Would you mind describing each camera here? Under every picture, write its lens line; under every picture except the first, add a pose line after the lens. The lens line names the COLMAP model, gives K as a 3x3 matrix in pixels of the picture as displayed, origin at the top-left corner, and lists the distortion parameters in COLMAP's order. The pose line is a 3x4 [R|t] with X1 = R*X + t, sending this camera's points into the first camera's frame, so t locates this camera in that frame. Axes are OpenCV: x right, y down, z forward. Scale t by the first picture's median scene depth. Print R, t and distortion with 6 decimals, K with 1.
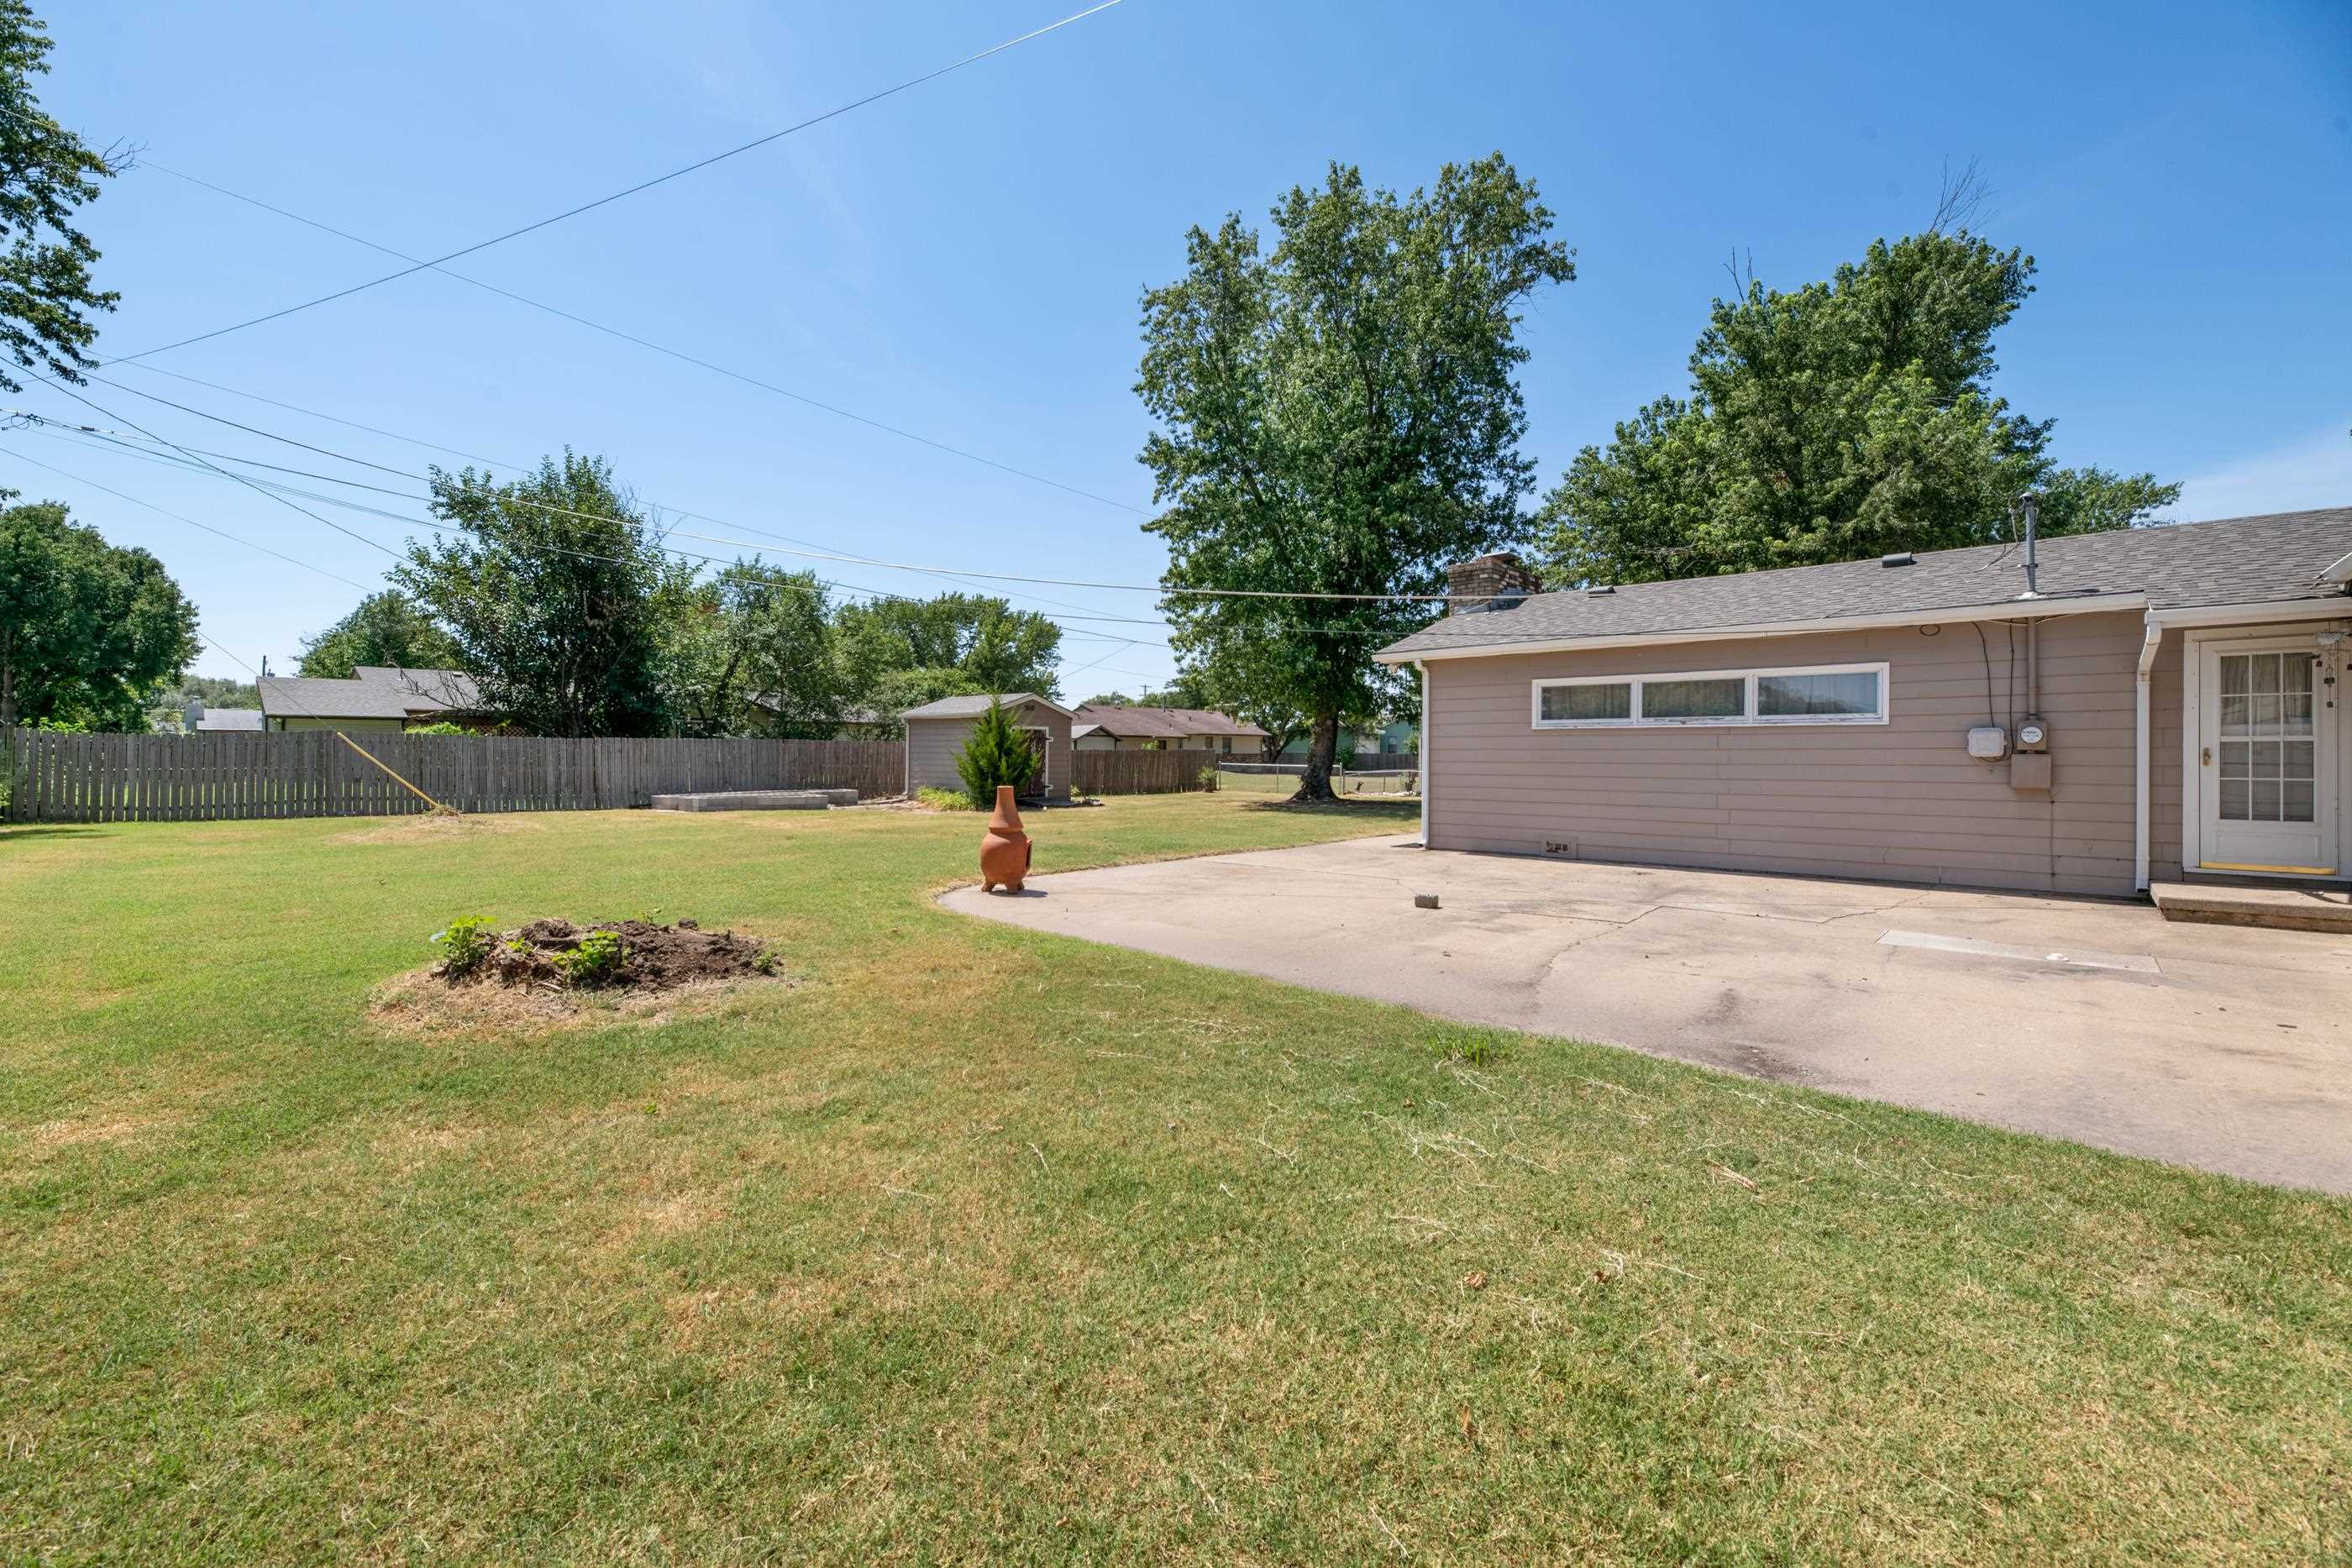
lens RADIAL K [[949.7, 0, 1162.1], [0, 949.7, 747.8], [0, 0, 1]] dist [-0.005098, -0.001195]
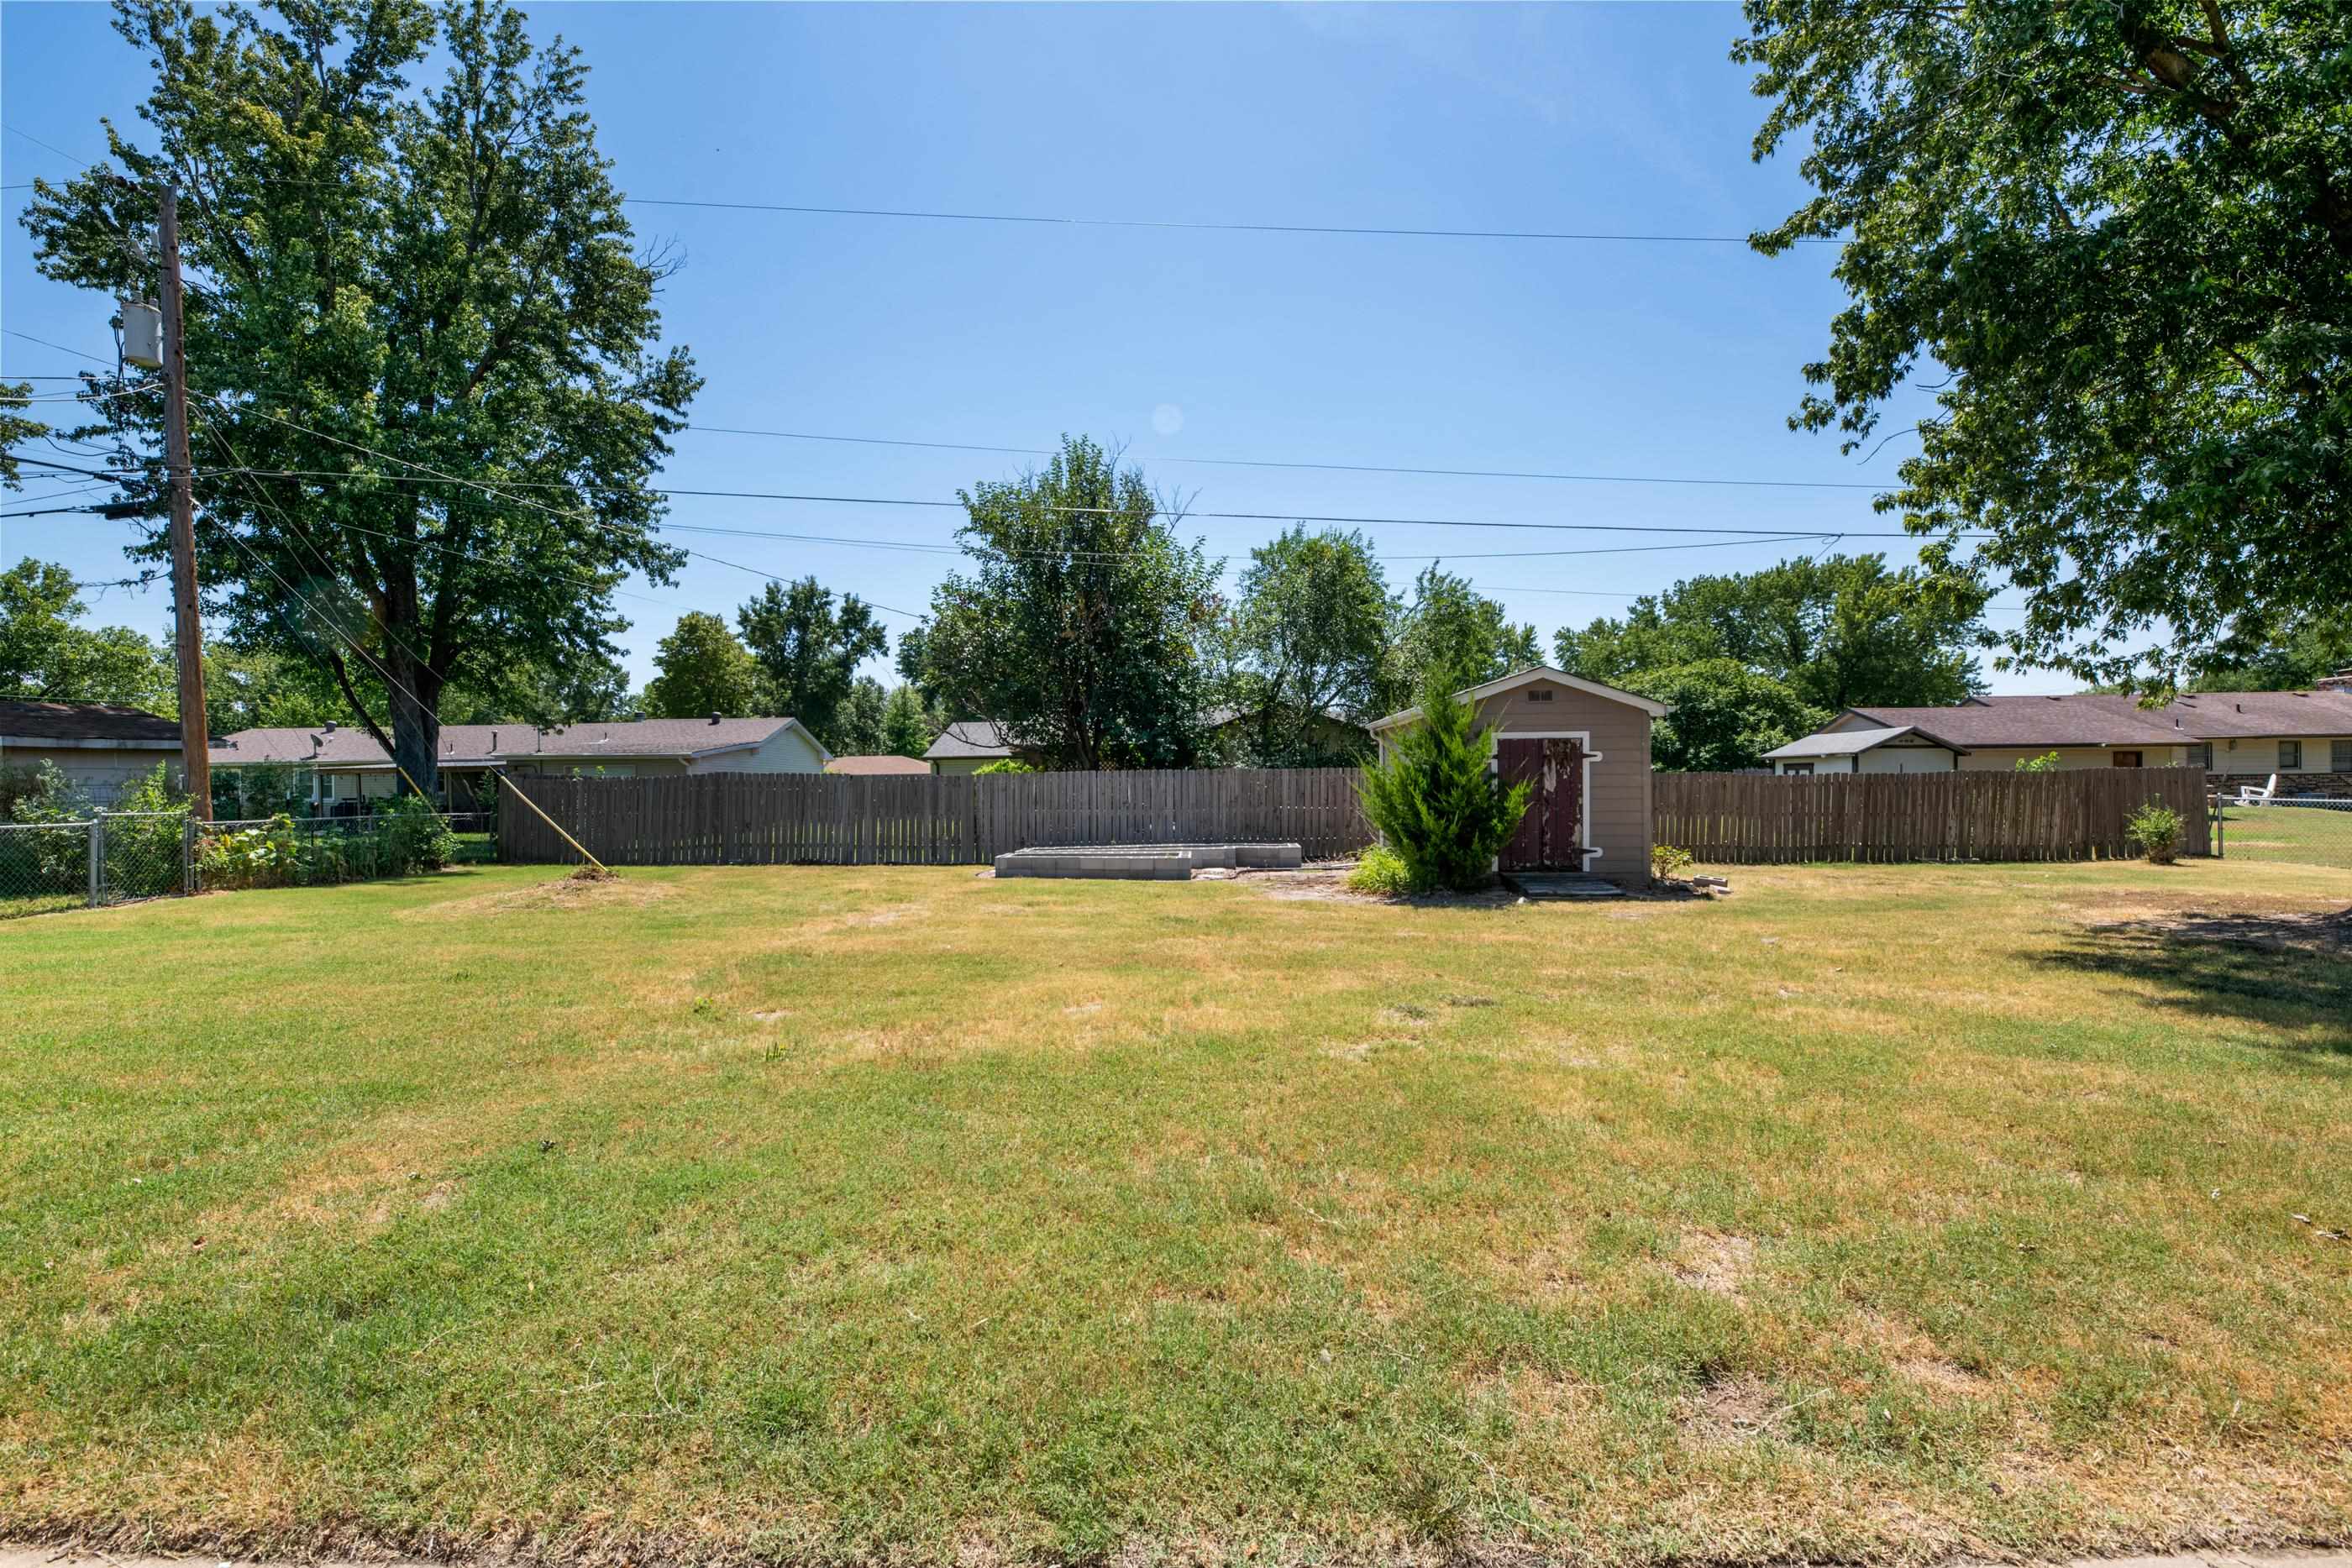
lens RADIAL K [[1035.8, 0, 1175.1], [0, 1035.8, 777.7], [0, 0, 1]] dist [-0.004758, 0.000305]
pose [[0.671662, -0.022411, -0.740519, 0.119169], [0.019231, 0.999733, -0.012813, 0.006065], [0.740608, -0.005635, 0.671914, 0.433319]]
